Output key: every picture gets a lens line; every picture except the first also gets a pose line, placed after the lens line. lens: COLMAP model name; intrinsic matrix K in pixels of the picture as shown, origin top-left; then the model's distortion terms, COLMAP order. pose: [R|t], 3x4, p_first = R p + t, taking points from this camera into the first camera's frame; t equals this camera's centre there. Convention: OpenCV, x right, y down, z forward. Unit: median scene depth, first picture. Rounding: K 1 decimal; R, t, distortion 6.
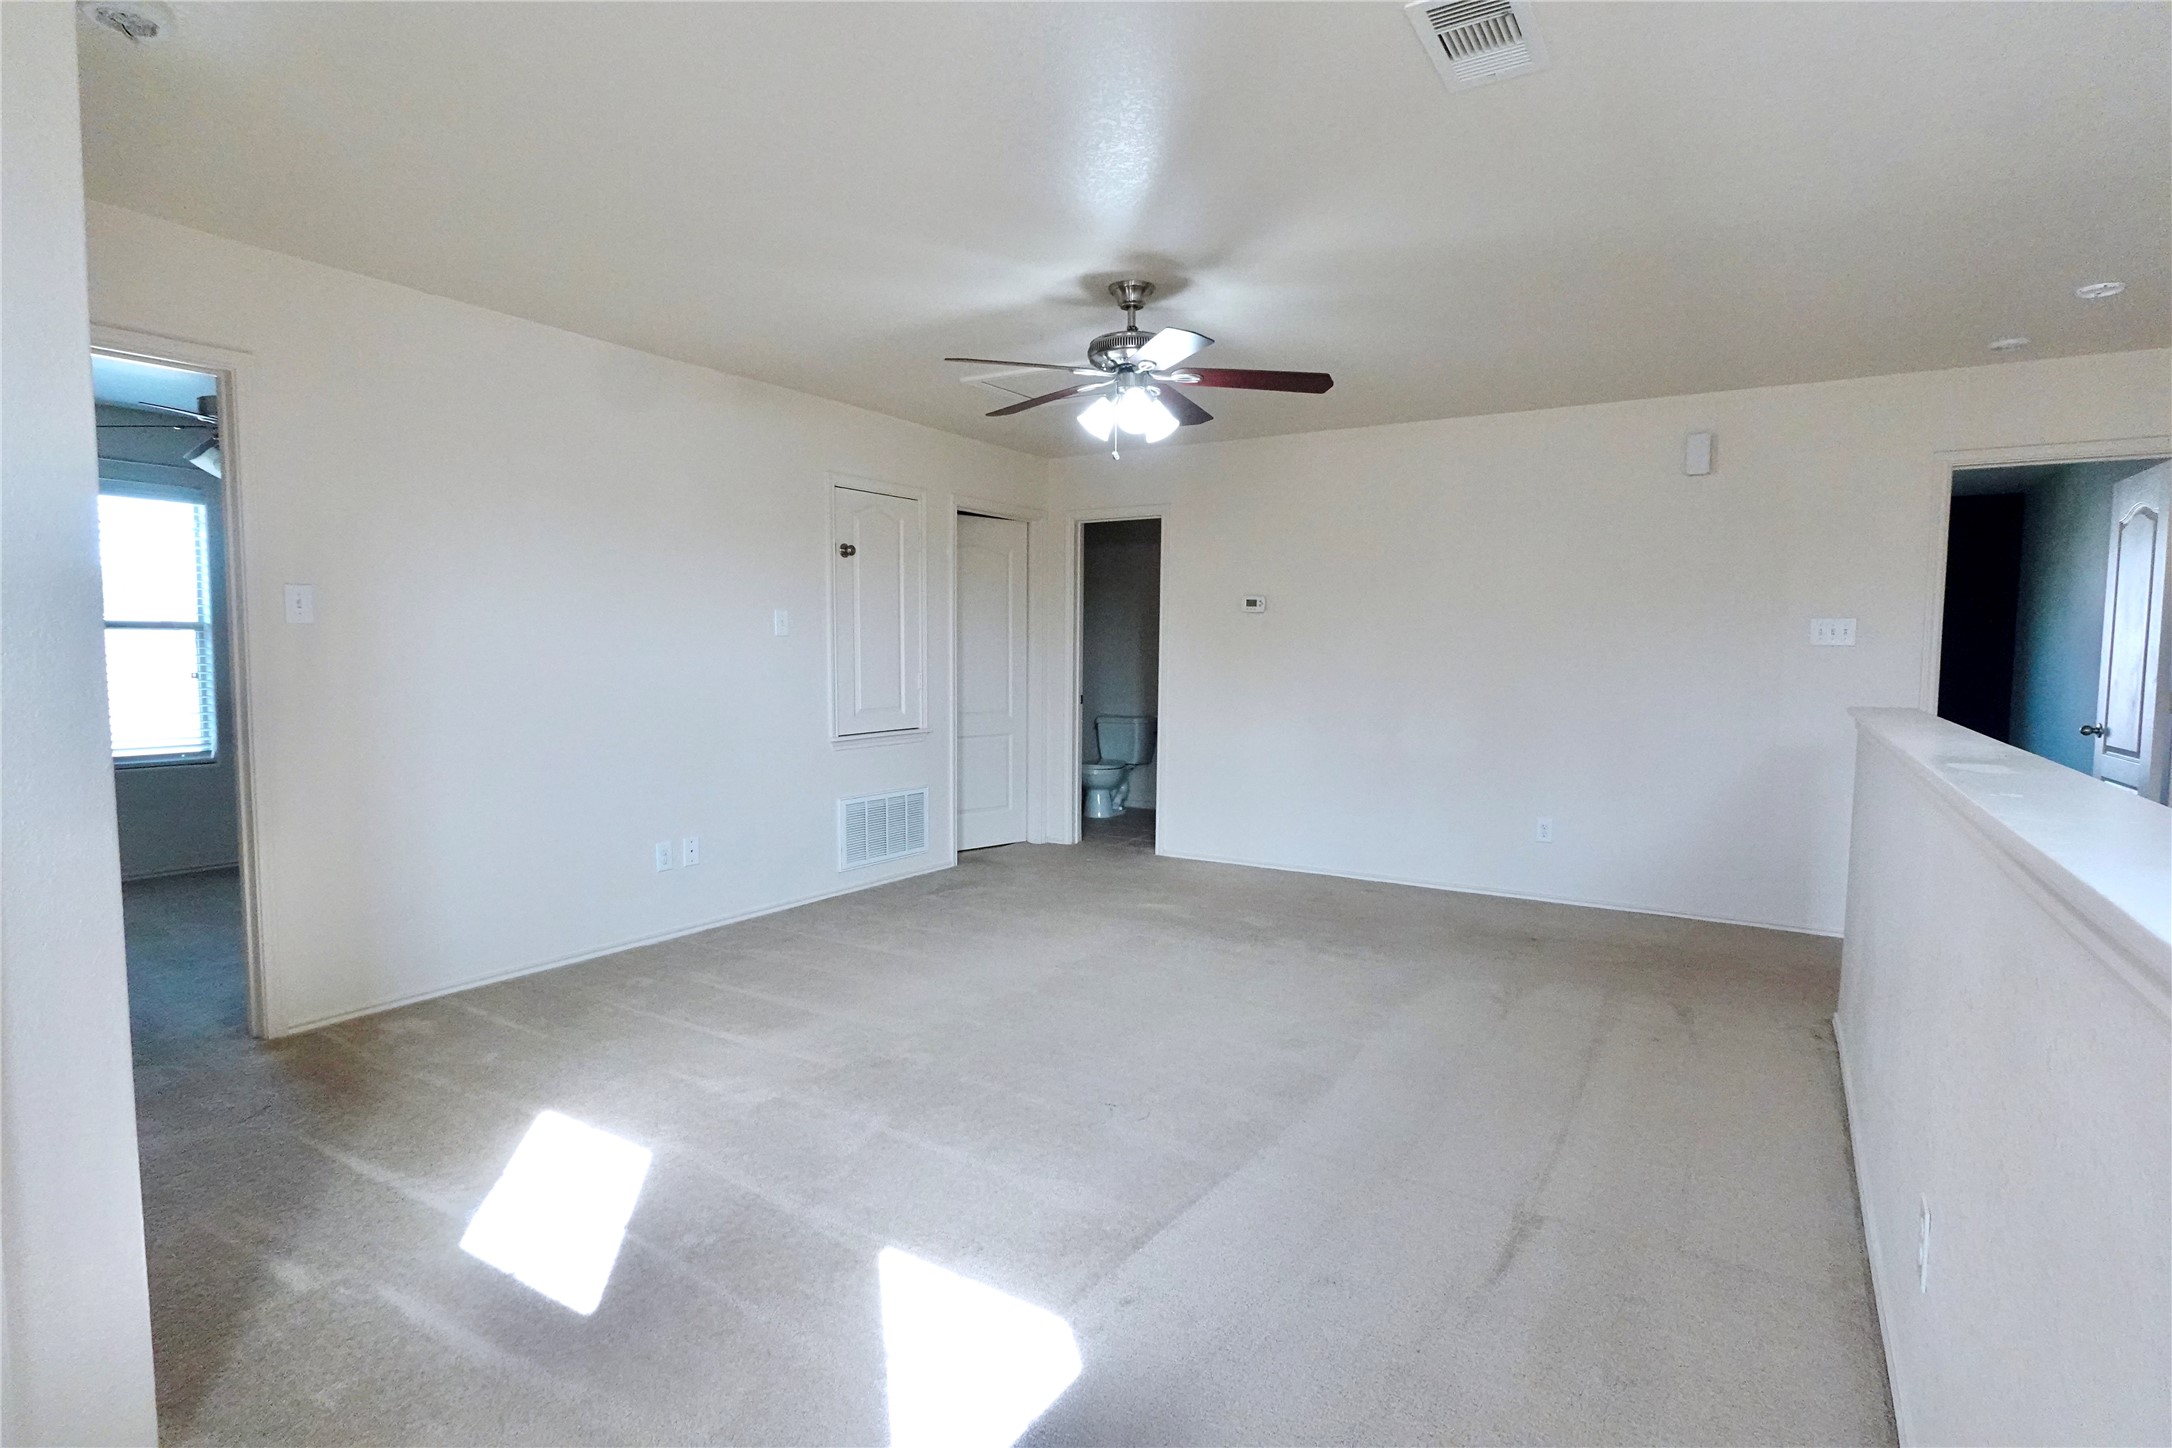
lens RADIAL K [[1086.4, 0, 1086.0], [0, 1086.4, 724.0], [0, 0, 1]] dist [0.004232, 0.001129]
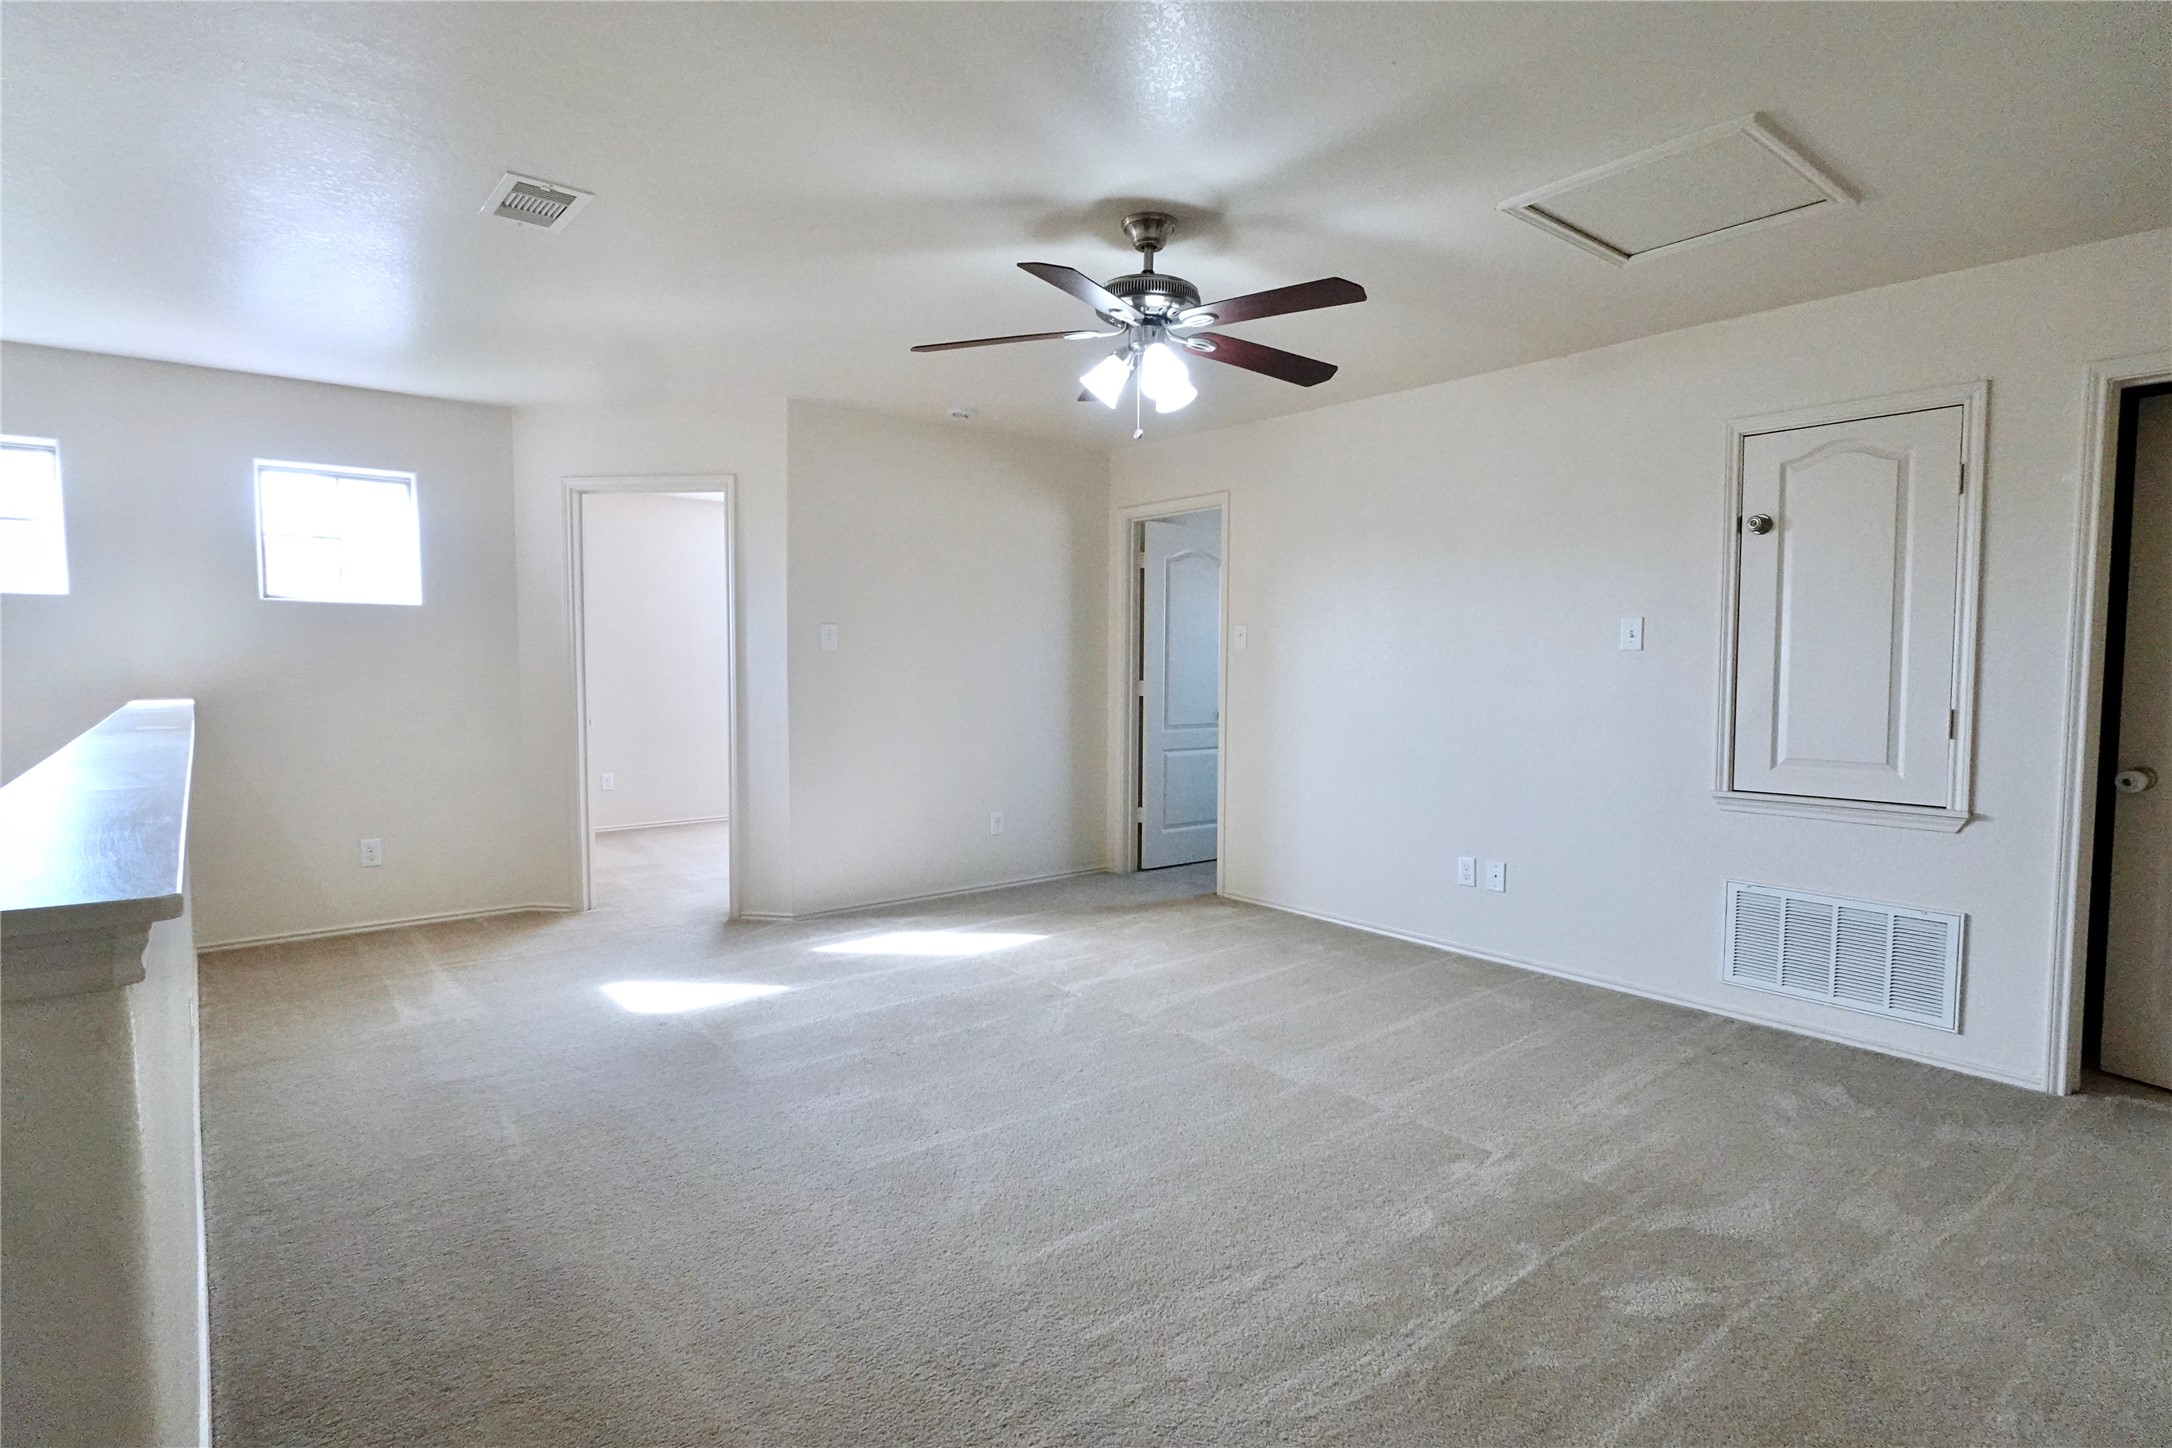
lens RADIAL K [[1086.4, 0, 1086.0], [0, 1086.4, 724.0], [0, 0, 1]] dist [0.004232, 0.001129]
pose [[-0.323658, 0.052560, -0.944713, 0.575924], [-0.066729, 0.994702, 0.078203, -0.058559], [0.943818, 0.088351, -0.318436, 0.846533]]
